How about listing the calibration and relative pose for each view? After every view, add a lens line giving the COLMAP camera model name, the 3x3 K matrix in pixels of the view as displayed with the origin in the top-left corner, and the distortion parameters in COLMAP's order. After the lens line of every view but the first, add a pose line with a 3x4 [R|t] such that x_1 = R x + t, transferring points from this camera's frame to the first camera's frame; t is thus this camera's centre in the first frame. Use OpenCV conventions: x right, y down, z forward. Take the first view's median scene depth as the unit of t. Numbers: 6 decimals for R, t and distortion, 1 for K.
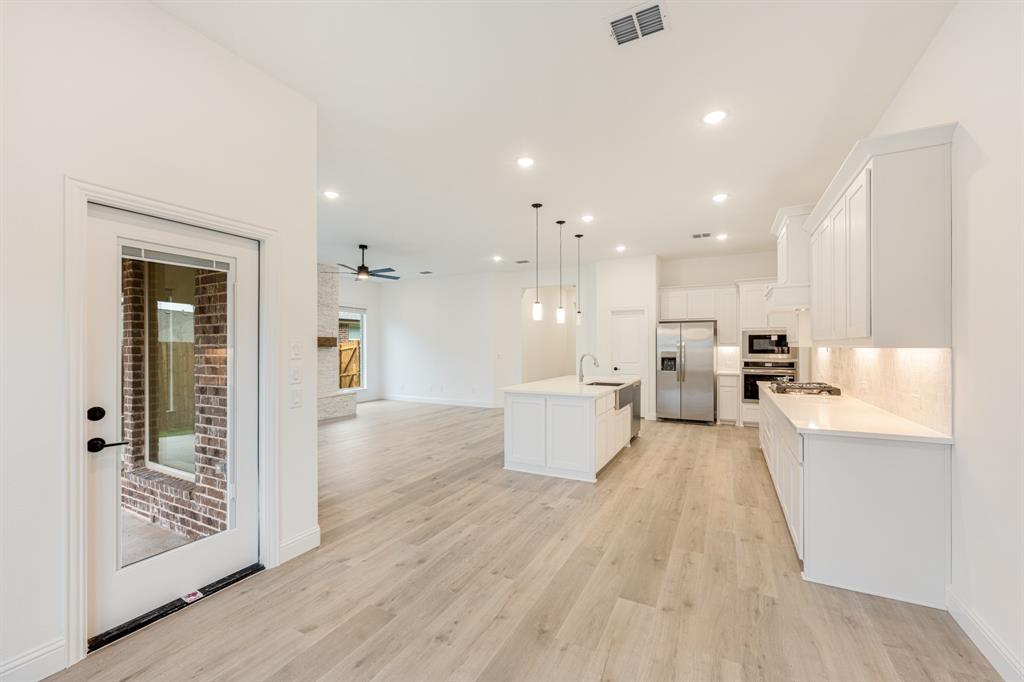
lens RADIAL K [[411.8, 0, 513.0], [0, 411.8, 344.8], [0, 0, 1]] dist [0.000607, 0.000010]
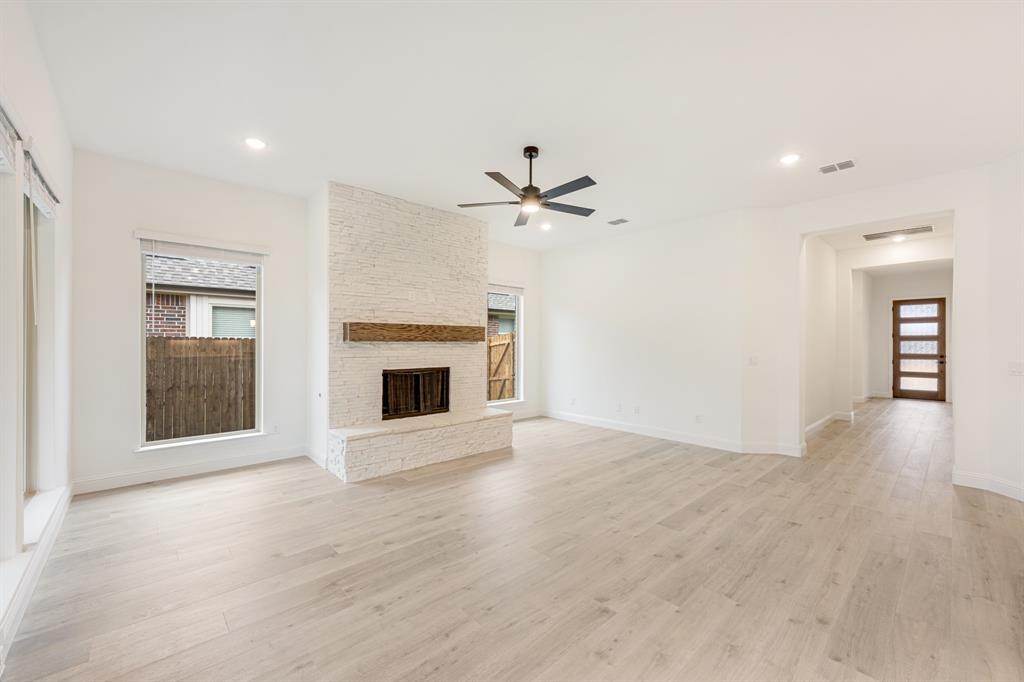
lens RADIAL K [[411.8, 0, 513.0], [0, 411.8, 344.8], [0, 0, 1]] dist [0.000607, 0.000010]
pose [[0.942755, 0.010204, -0.333331, -0.207299], [-0.007217, 0.999922, 0.010199, 0.004818], [0.333409, -0.007209, 0.942755, 0.494321]]
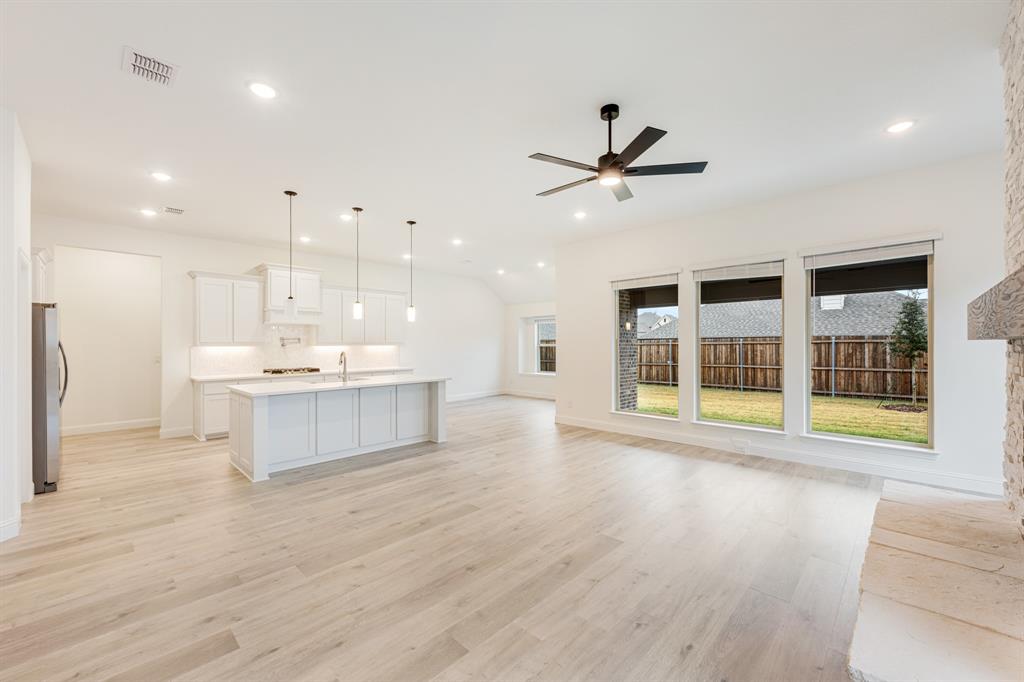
lens RADIAL K [[411.8, 0, 513.0], [0, 411.8, 344.8], [0, 0, 1]] dist [0.000607, 0.000010]
pose [[-0.959718, 0.009034, 0.280820, -0.386893], [0.007926, 0.999956, -0.005084, 0.009848], [-0.280853, -0.002654, -0.959747, 1.447677]]
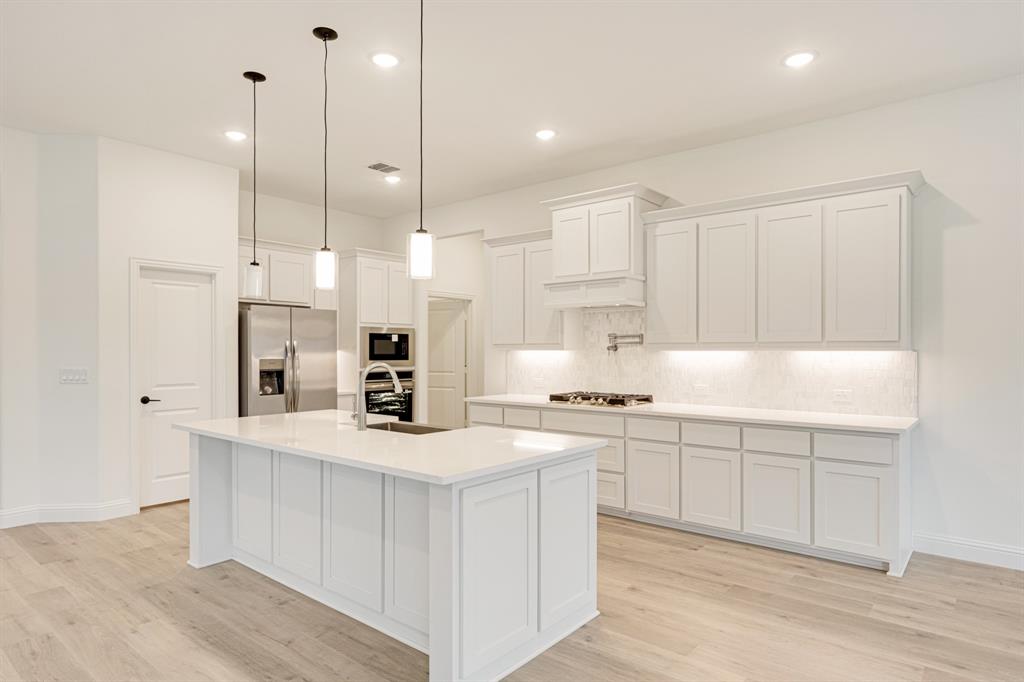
lens RADIAL K [[587.5, 0, 504.5], [0, 587.5, 350.5], [0, 0, 1]] dist [-0.002354, -0.000240]
pose [[0.214260, 0.003582, 0.976770, -0.324416], [-0.006765, 0.999975, -0.002183, 0.005612], [-0.976753, -0.006140, 0.214279, 0.575109]]
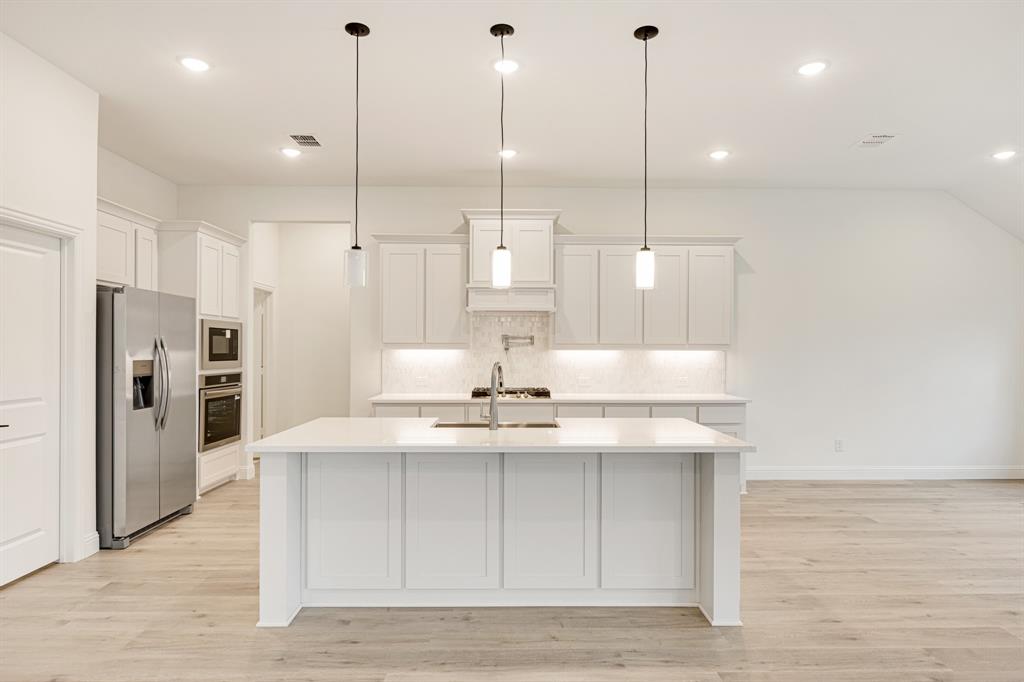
lens RADIAL K [[587.5, 0, 504.5], [0, 587.5, 350.5], [0, 0, 1]] dist [-0.002354, -0.000240]
pose [[-0.472646, 0.000989, 0.881252, -0.306221], [-0.006900, 0.999965, -0.004823, 0.008210], [-0.881226, -0.008360, -0.472622, 1.022093]]
